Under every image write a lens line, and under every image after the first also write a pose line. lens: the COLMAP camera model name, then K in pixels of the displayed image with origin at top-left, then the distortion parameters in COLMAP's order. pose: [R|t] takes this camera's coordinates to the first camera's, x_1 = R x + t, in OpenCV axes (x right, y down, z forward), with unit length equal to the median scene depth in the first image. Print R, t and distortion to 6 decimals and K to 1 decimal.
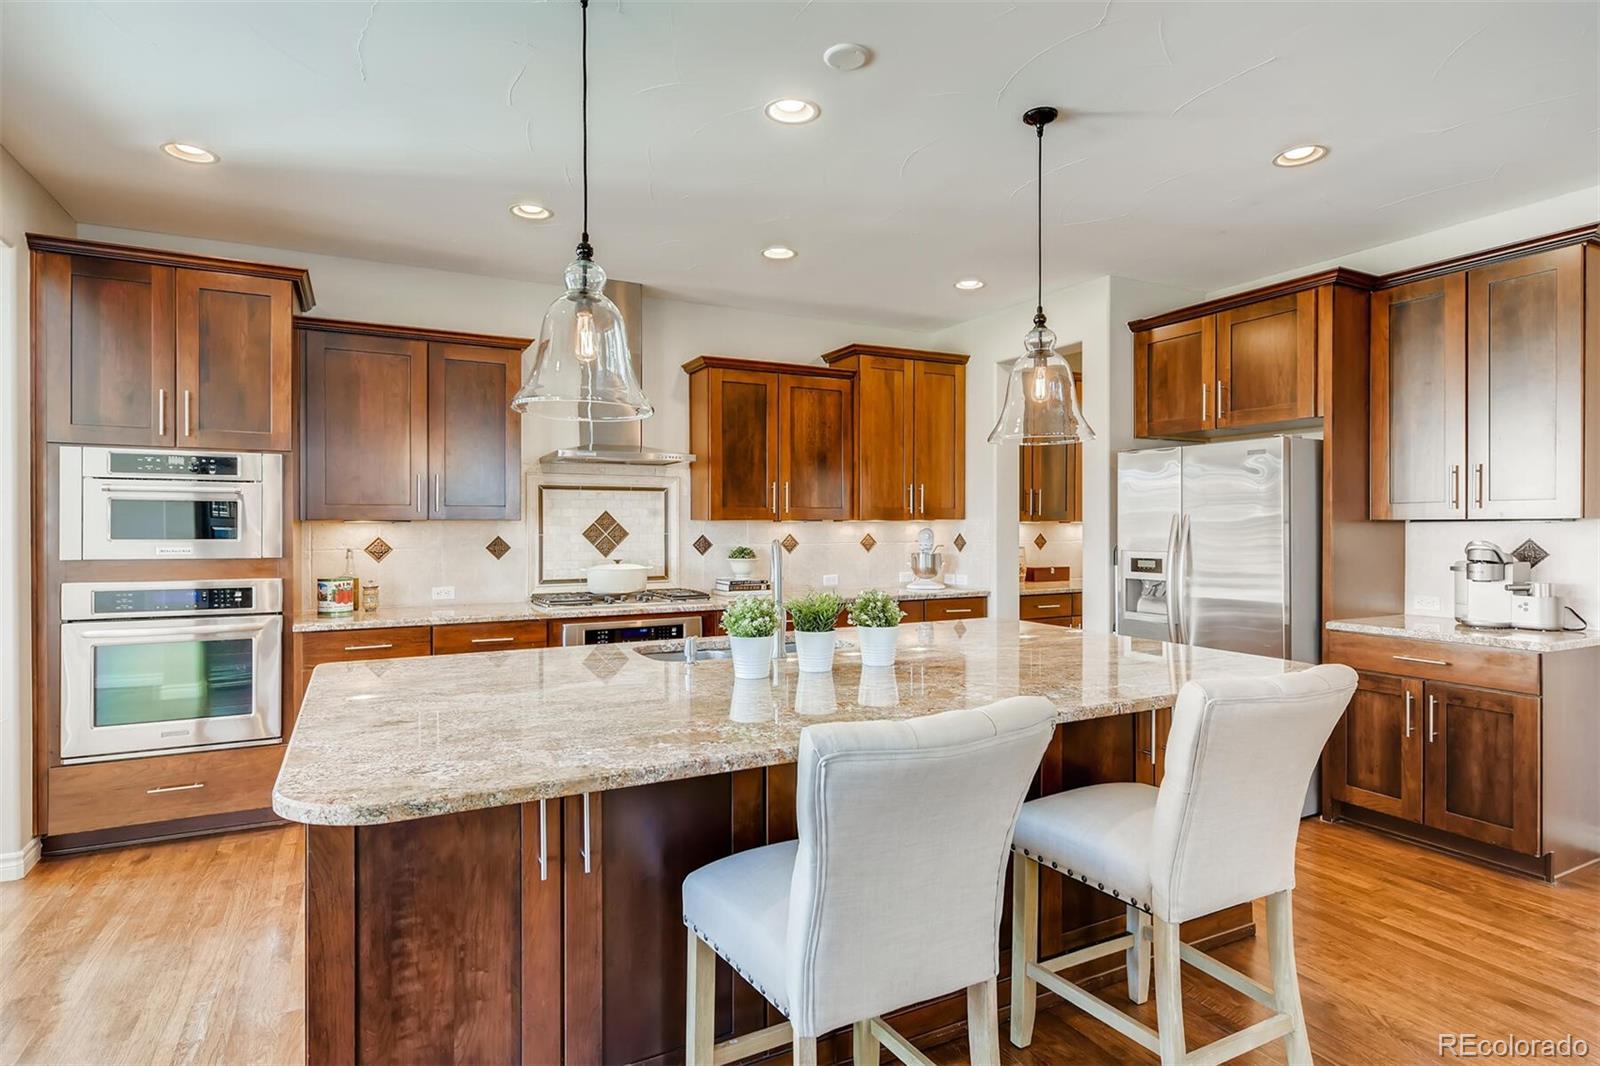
lens RADIAL K [[835.2, 0, 792.3], [0, 835.2, 525.4], [0, 0, 1]] dist [0.004734, 0.000823]
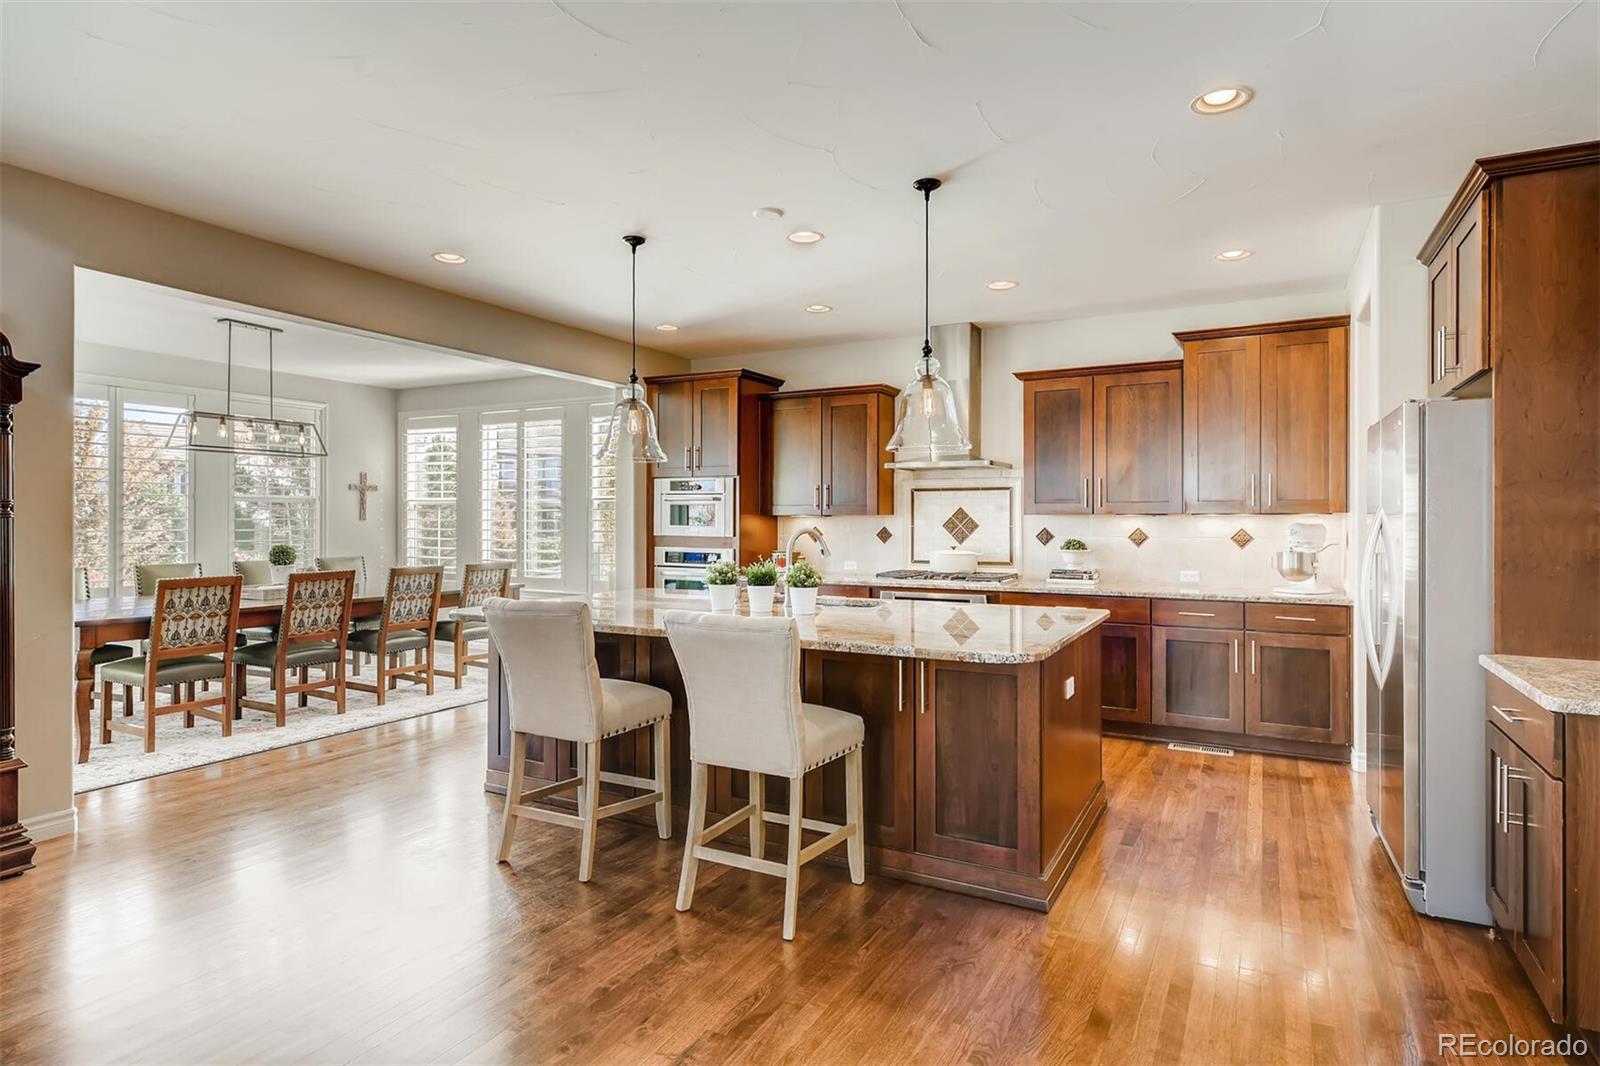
lens RADIAL K [[835.2, 0, 792.2], [0, 835.2, 529.9], [0, 0, 1]] dist [0.004734, 0.000823]
pose [[0.573735, 0.013310, -0.818933, 0.657556], [-0.002164, 0.999889, 0.014734, -0.001553], [0.819038, -0.006681, 0.573700, 0.080779]]
